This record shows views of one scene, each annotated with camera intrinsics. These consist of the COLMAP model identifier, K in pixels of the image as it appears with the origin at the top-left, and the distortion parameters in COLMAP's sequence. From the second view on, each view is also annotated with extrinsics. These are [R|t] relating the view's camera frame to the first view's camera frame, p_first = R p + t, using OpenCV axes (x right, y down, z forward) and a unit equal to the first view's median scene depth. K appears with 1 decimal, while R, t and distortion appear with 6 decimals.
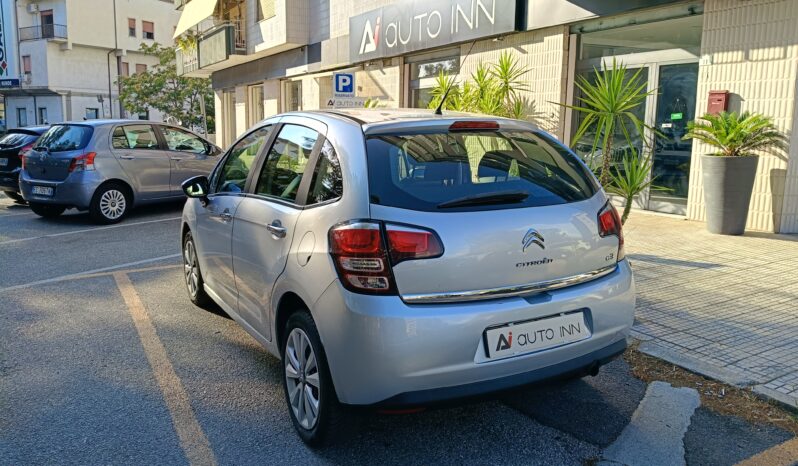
lens RADIAL K [[643.9, 0, 390.6], [0, 643.9, 232.4], [0, 0, 1]] dist [-0.004387, -0.003038]
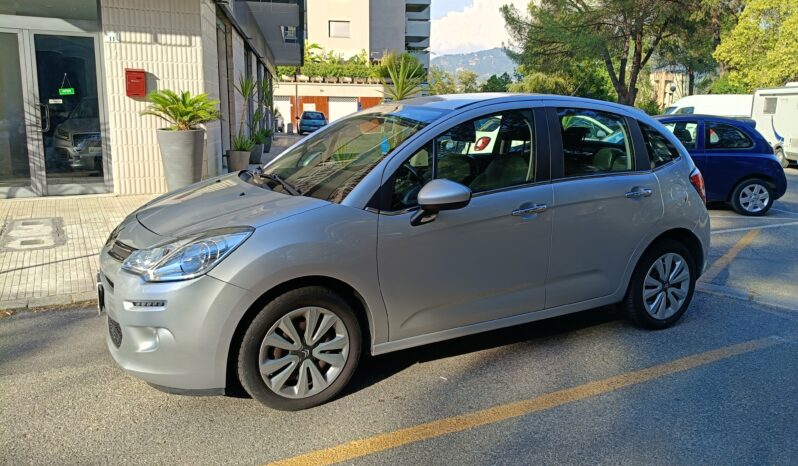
lens RADIAL K [[643.9, 0, 390.6], [0, 643.9, 232.4], [0, 0, 1]] dist [-0.004387, -0.003038]
pose [[-0.018397, -0.193681, 0.980892, -0.598396], [0.157619, 0.968229, 0.194137, -0.101027], [-0.987329, 0.158178, 0.012715, 0.626332]]
